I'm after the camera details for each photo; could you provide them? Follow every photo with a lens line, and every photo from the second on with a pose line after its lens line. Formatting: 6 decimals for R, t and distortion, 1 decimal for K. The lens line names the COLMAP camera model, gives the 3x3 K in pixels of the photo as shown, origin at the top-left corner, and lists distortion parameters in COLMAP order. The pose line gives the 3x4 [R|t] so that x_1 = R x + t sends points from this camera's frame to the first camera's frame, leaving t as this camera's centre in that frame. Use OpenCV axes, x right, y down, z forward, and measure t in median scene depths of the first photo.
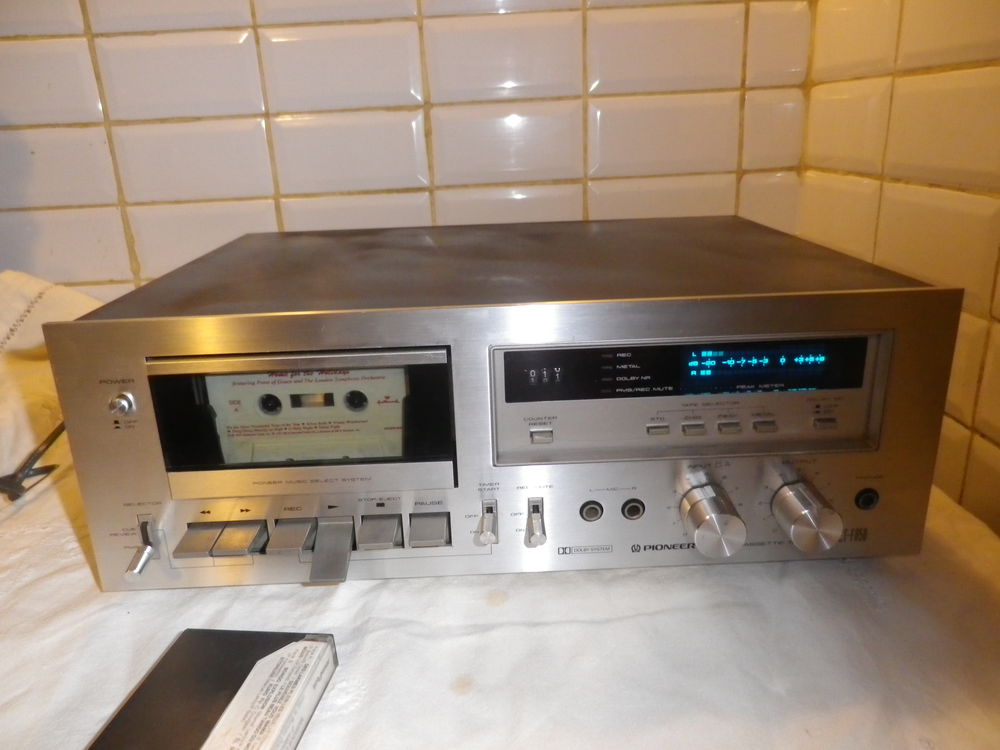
lens RADIAL K [[739.5, 0, 496.9], [0, 739.5, 369.7], [0, 0, 1]] dist [0.010609, -0.001927]
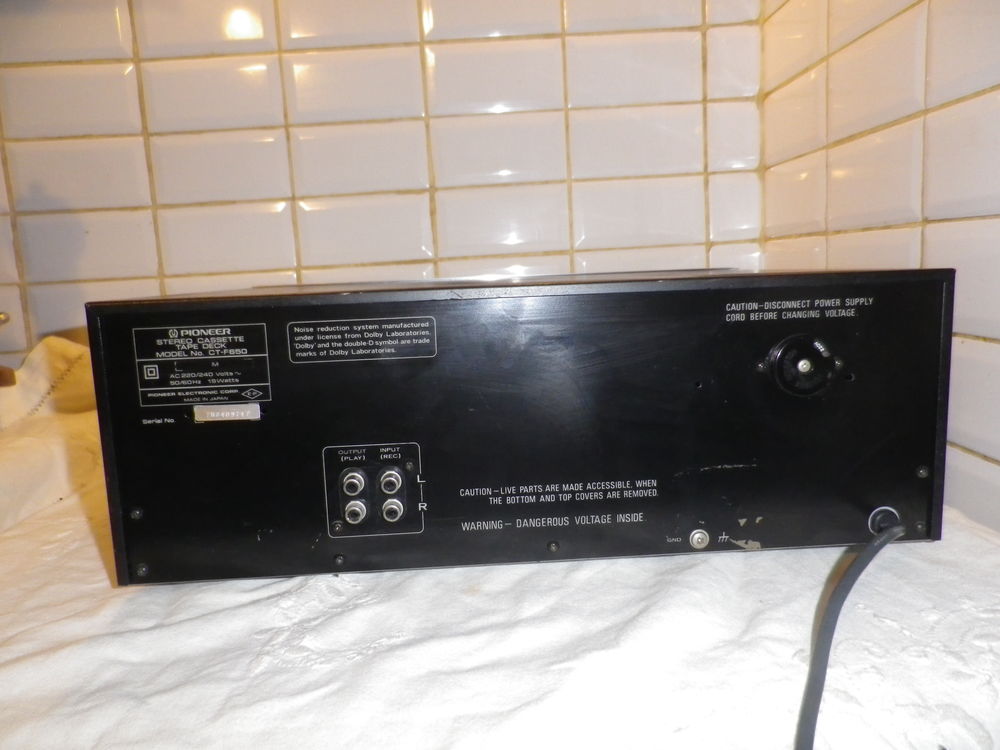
lens RADIAL K [[739.5, 0, 495.6], [0, 739.5, 369.8], [0, 0, 1]] dist [0.010609, -0.001927]
pose [[0.999951, -0.009325, -0.003266, 0.010257], [0.008588, 0.983745, -0.179363, 0.247026], [0.004885, 0.179326, 0.983778, -0.160204]]
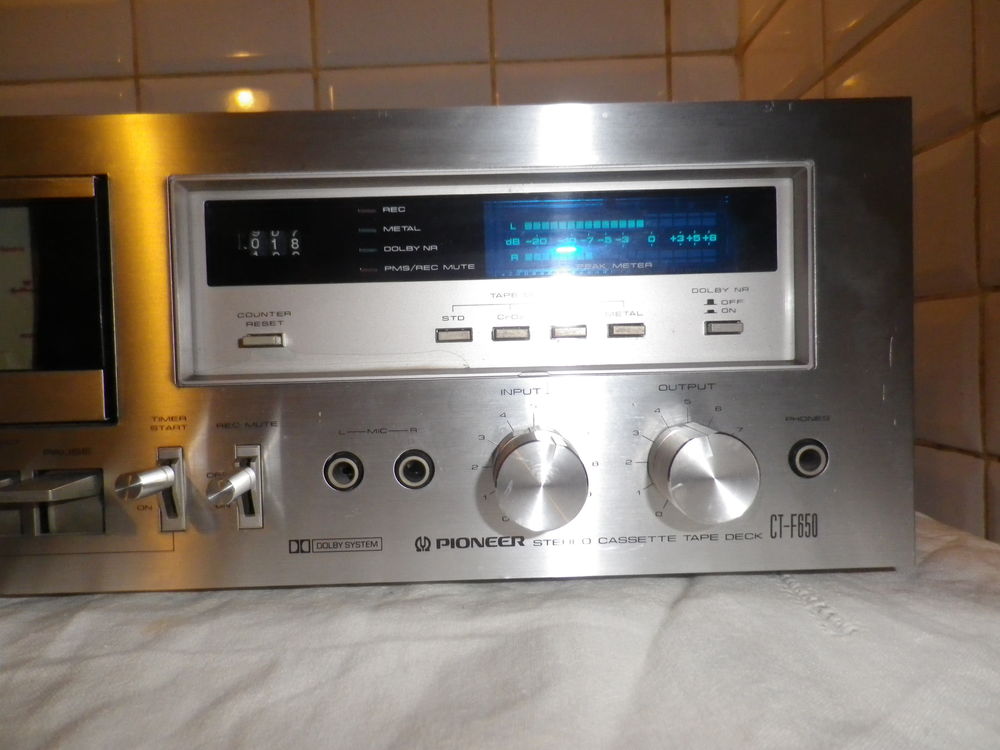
lens RADIAL K [[739.5, 0, 496.6], [0, 739.5, 373.3], [0, 0, 1]] dist [0.010609, -0.001927]
pose [[0.999896, 0.006342, -0.012927, 0.258589], [-0.009733, 0.959288, -0.282262, 0.282947], [0.010611, 0.282358, 0.959250, 0.411486]]
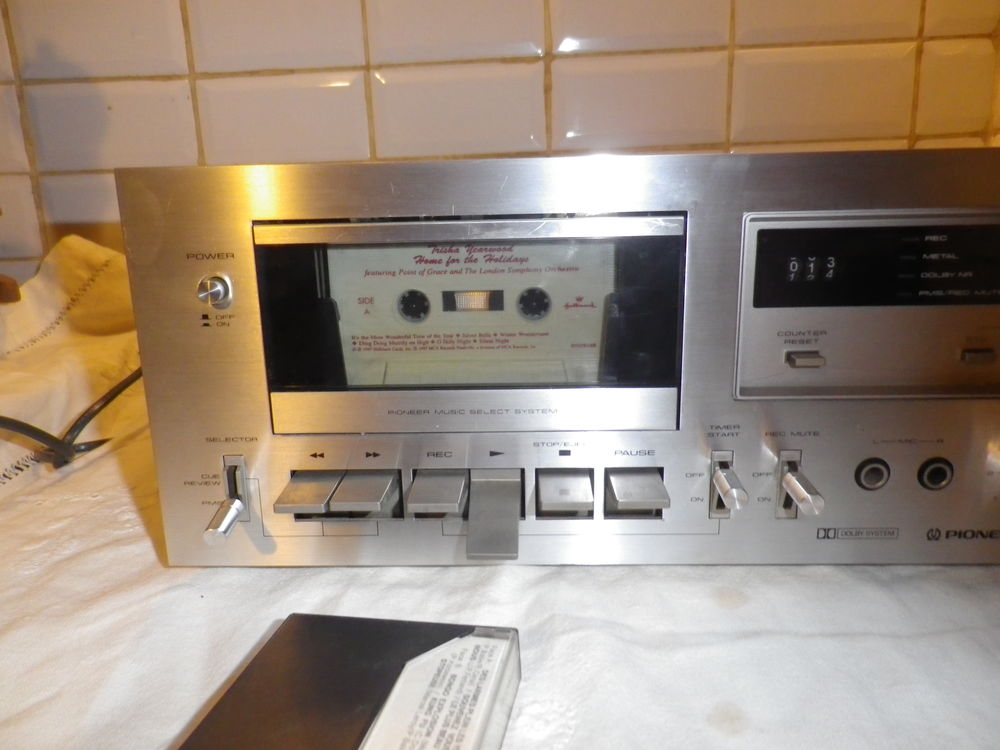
lens RADIAL K [[739.5, 0, 500.8], [0, 739.5, 371.3], [0, 0, 1]] dist [0.010609, -0.001927]
pose [[0.998126, 0.026108, -0.055349, -0.179449], [-0.030250, 0.996696, -0.075383, 0.159125], [0.053198, 0.076916, 0.995617, 0.295302]]
